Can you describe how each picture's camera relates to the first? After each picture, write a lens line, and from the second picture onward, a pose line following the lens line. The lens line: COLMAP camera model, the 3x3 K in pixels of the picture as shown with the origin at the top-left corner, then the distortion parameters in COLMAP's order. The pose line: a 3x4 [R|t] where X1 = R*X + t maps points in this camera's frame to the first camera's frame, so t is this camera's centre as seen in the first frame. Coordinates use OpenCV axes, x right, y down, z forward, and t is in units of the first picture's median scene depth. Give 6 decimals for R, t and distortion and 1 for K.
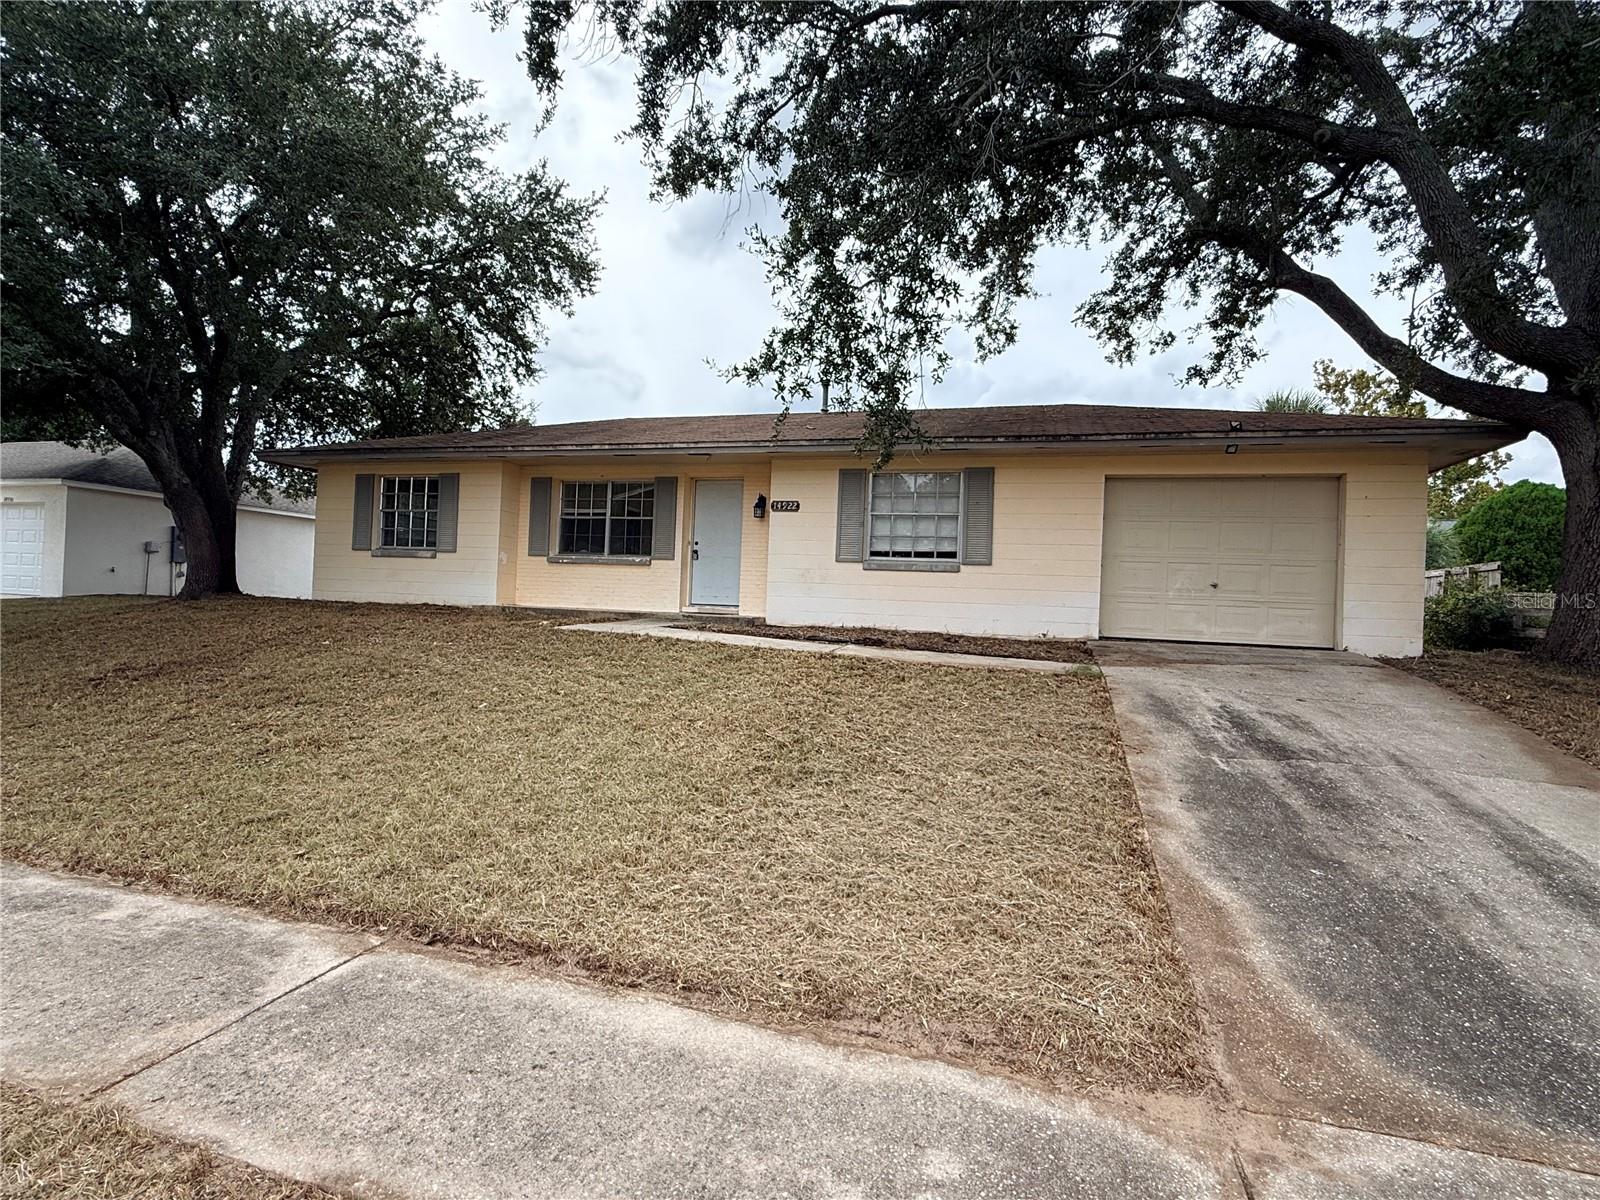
lens RADIAL K [[798.7, 0, 800.0], [0, 798.7, 600.0], [0, 0, 1]] dist [-0.002644, -0.000572]
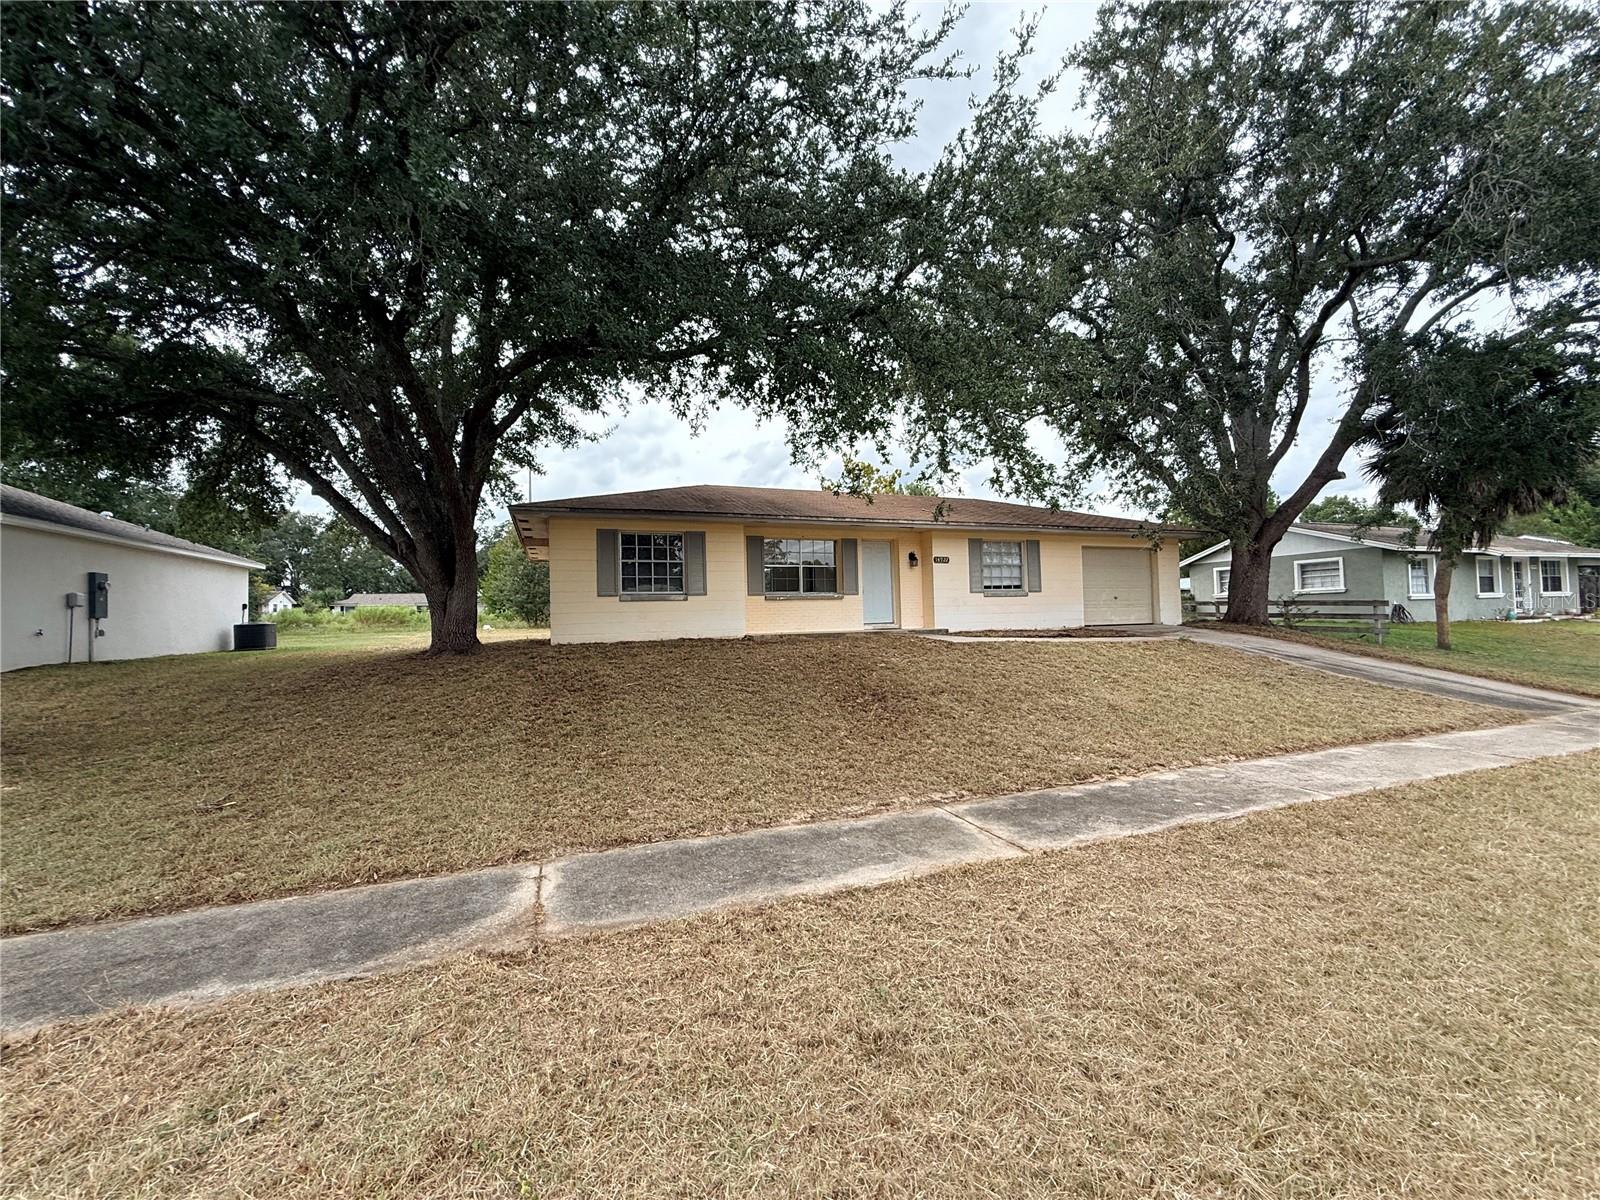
lens RADIAL K [[638.9, 0, 793.8], [0, 638.9, 593.1], [0, 0, 1]] dist [-0.002052, 0.000129]
pose [[0.794655, -0.037547, 0.605899, -1.059752], [0.050832, 0.998696, -0.004780, -0.058261], [-0.604929, 0.034598, 0.795527, 0.137197]]
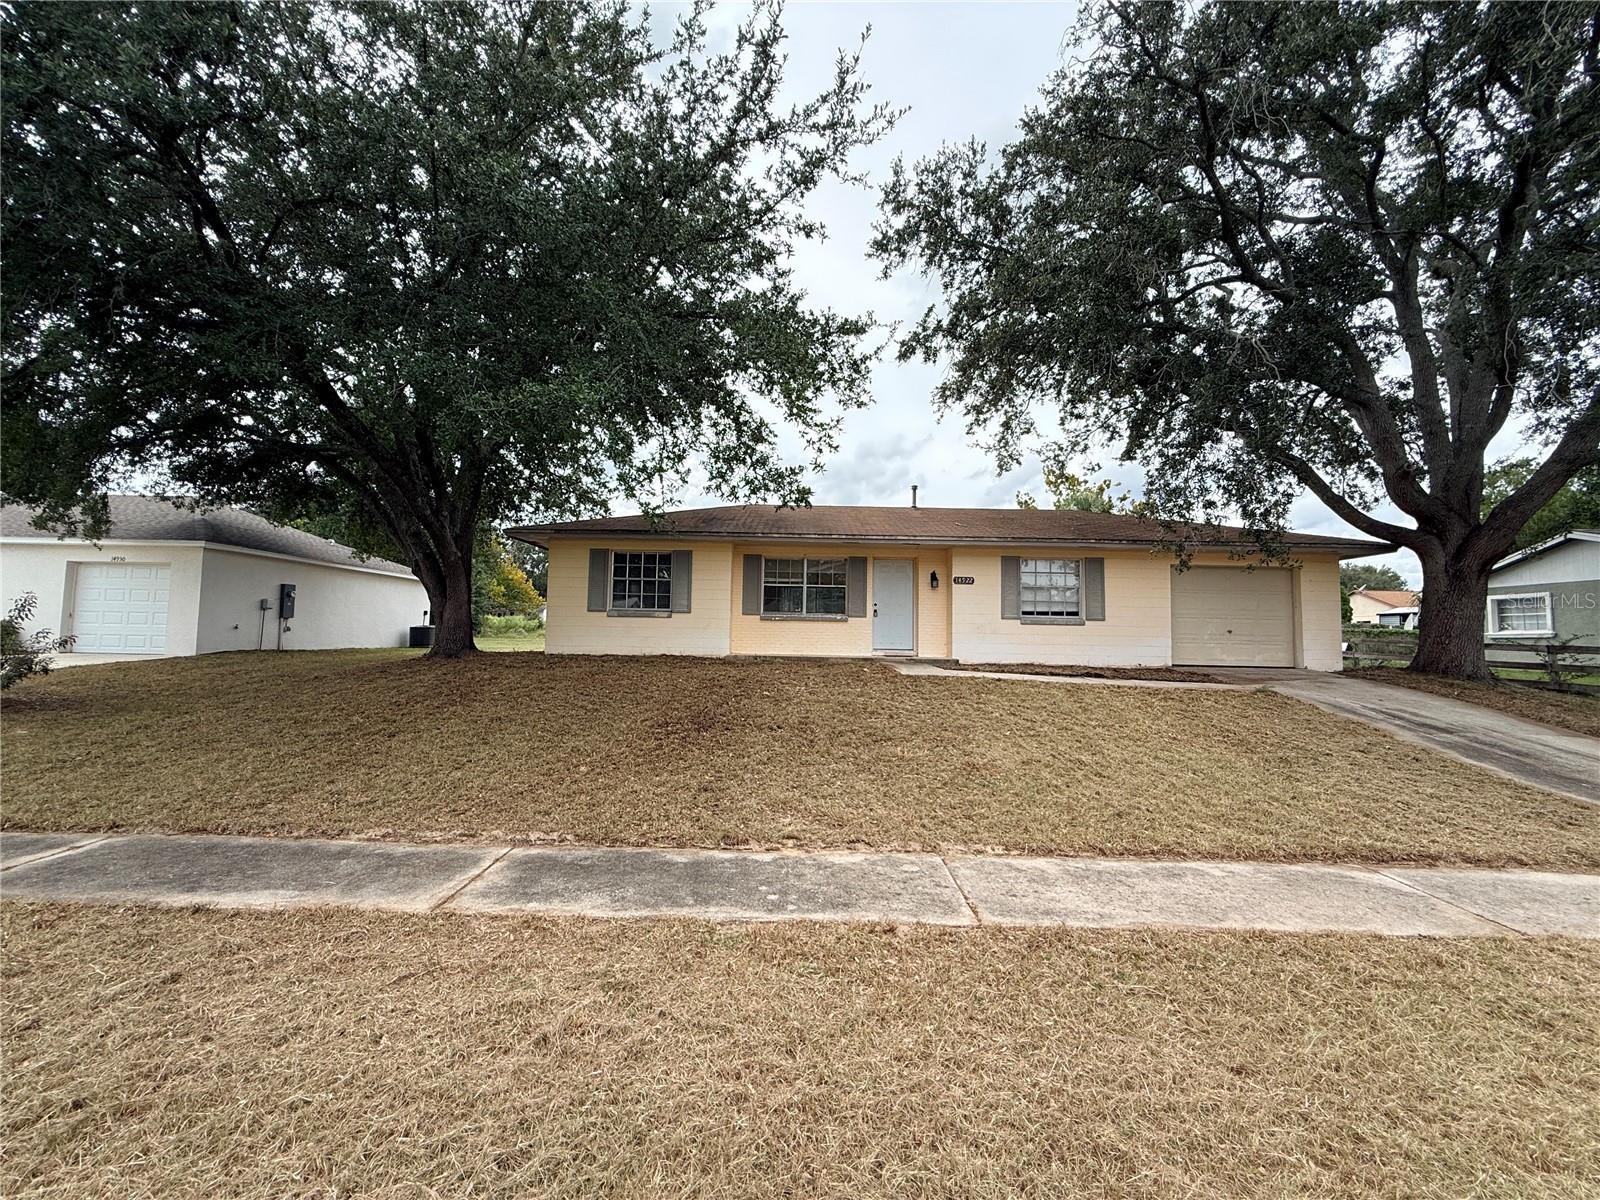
lens RADIAL K [[638.9, 0, 793.8], [0, 638.9, 593.1], [0, 0, 1]] dist [-0.002052, 0.000129]
pose [[0.959281, -0.004415, 0.282421, -0.638766], [0.018856, 0.998648, -0.048436, -0.044383], [-0.281825, 0.051789, 0.958067, -0.020478]]
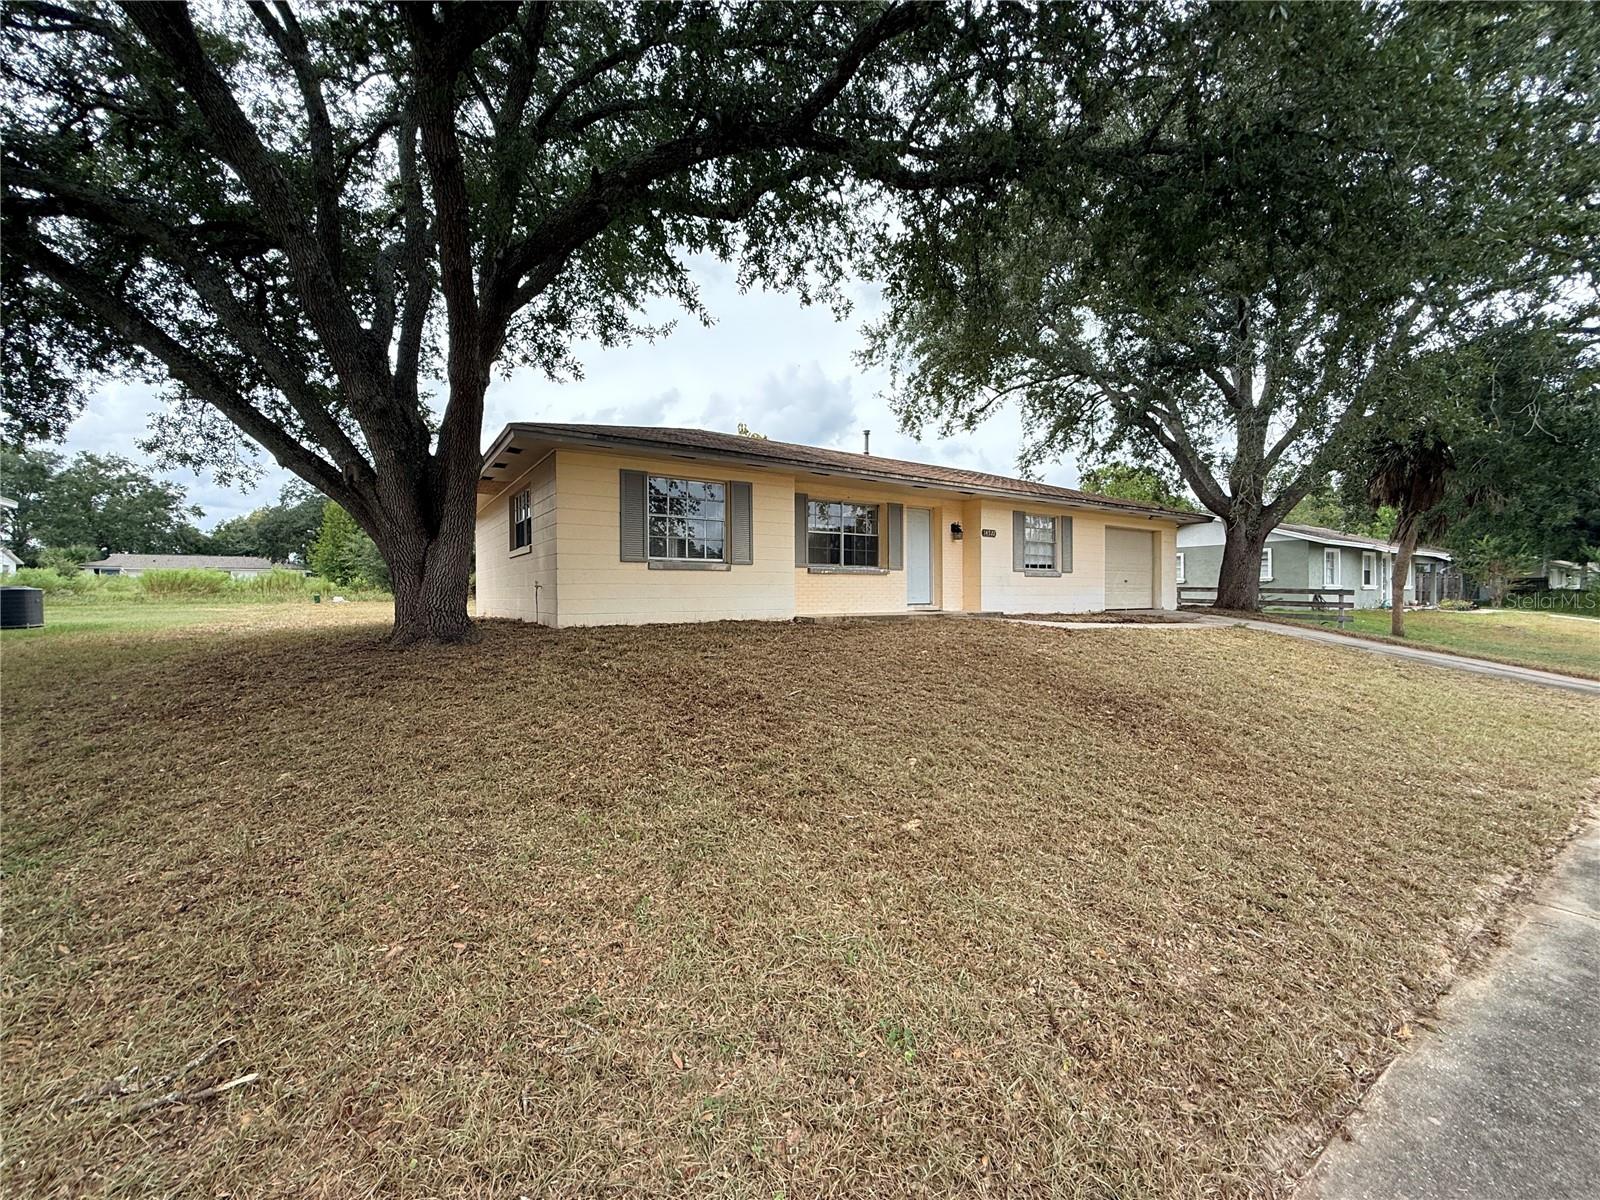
lens RADIAL K [[638.9, 0, 793.8], [0, 638.9, 593.1], [0, 0, 1]] dist [-0.002052, 0.000129]
pose [[0.639499, -0.043782, 0.767544, -1.137619], [0.022869, 0.999019, 0.037932, -0.061011], [-0.768452, -0.006705, 0.639873, 0.528005]]
